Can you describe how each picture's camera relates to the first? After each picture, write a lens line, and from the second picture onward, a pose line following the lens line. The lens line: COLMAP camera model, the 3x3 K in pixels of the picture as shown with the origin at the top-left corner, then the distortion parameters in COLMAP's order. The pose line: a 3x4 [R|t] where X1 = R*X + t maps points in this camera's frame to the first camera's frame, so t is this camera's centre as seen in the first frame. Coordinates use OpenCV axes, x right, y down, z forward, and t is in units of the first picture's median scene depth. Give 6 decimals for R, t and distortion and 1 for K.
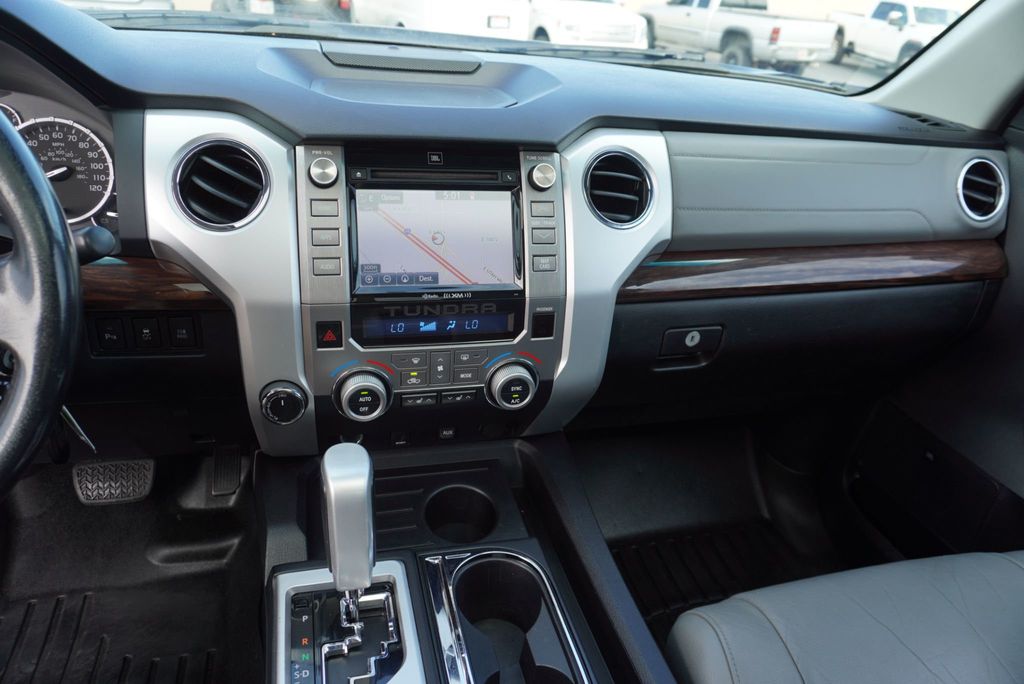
lens RADIAL K [[680.5, 0, 512.6], [0, 680.5, 345.5], [0, 0, 1]] dist [-0.057955, 0.019169]
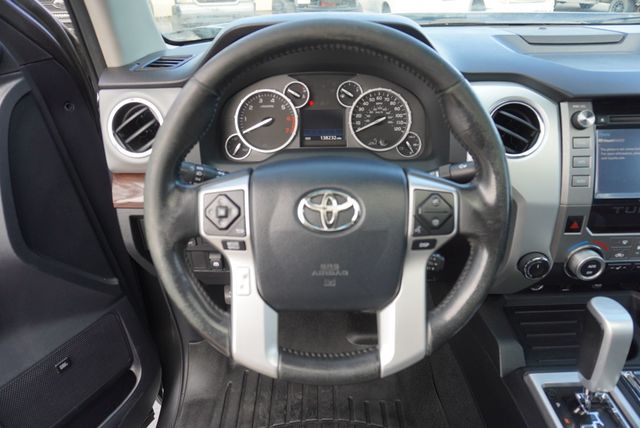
lens RADIAL K [[425.3, 0, 319.7], [0, 425.3, 219.8], [0, 0, 1]] dist [-0.057955, 0.019169]
pose [[0.952735, 0.033038, -0.302001, -0.507772], [-0.023248, 0.999083, 0.035957, -0.044704], [0.302912, -0.027237, 0.952629, -0.079325]]
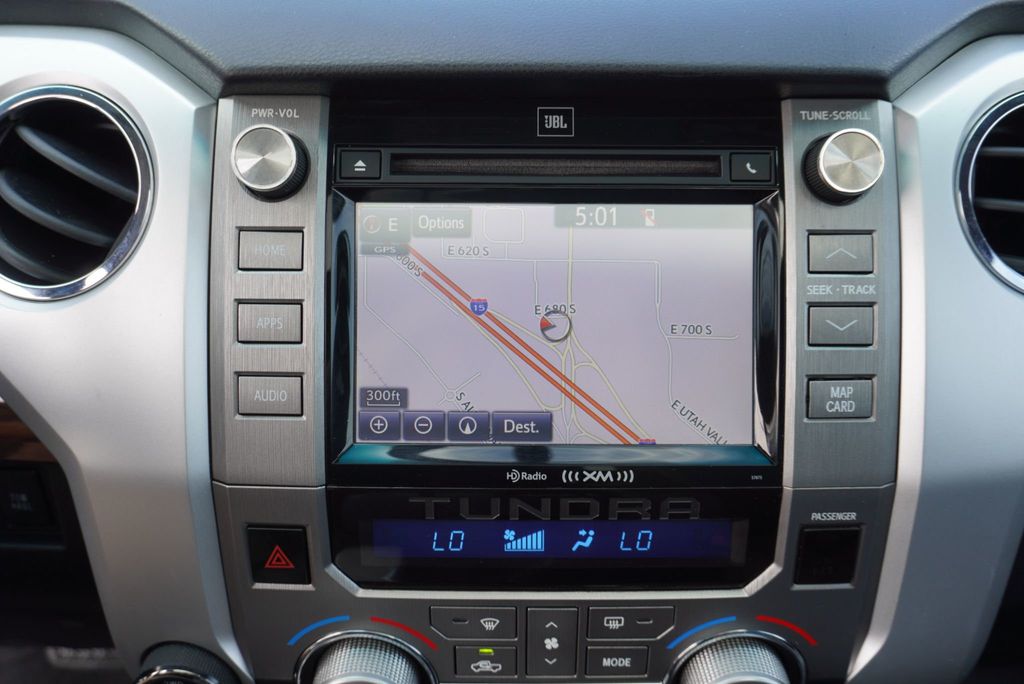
lens RADIAL K [[816.5, 0, 512.2], [0, 816.5, 339.1], [0, 0, 1]] dist [-0.015687, 0.014129]
pose [[0.960567, 0.042671, -0.274756, -0.004097], [-0.051724, 0.998328, -0.025788, -0.133515], [0.273197, 0.038982, 0.961168, 0.527972]]
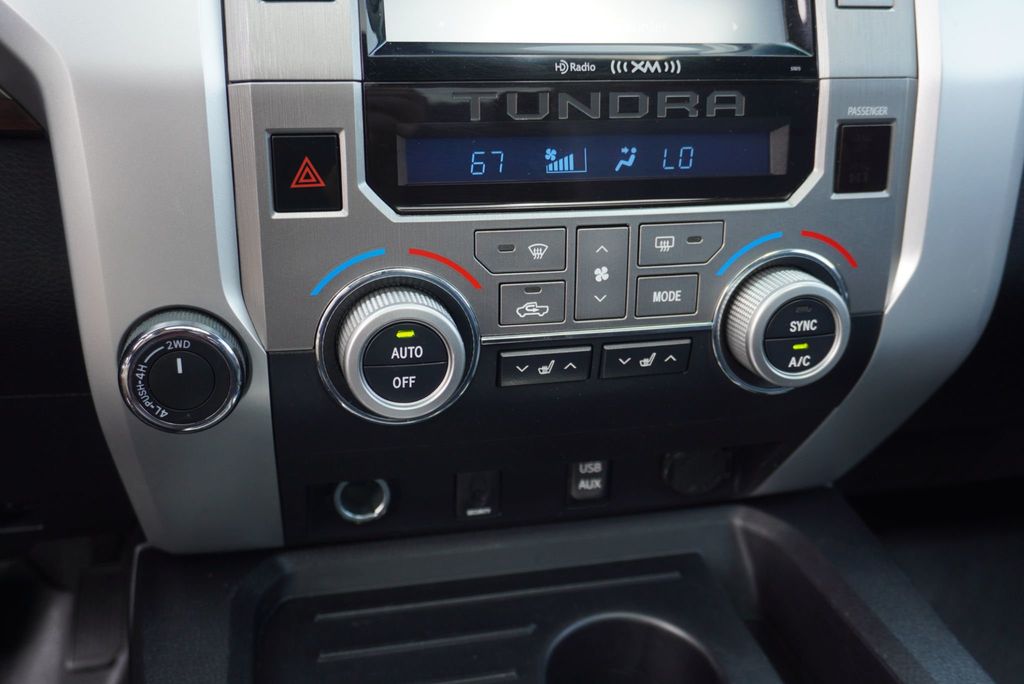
lens RADIAL K [[1030.1, 0, 517.9], [0, 1030.1, 337.1], [0, 0, 1]] dist [0.000580, 0.000000]
pose [[0.997414, -0.043804, -0.056974, -0.122486], [0.037549, 0.993595, -0.106582, 0.127712], [0.061278, 0.104167, 0.992670, 0.441542]]
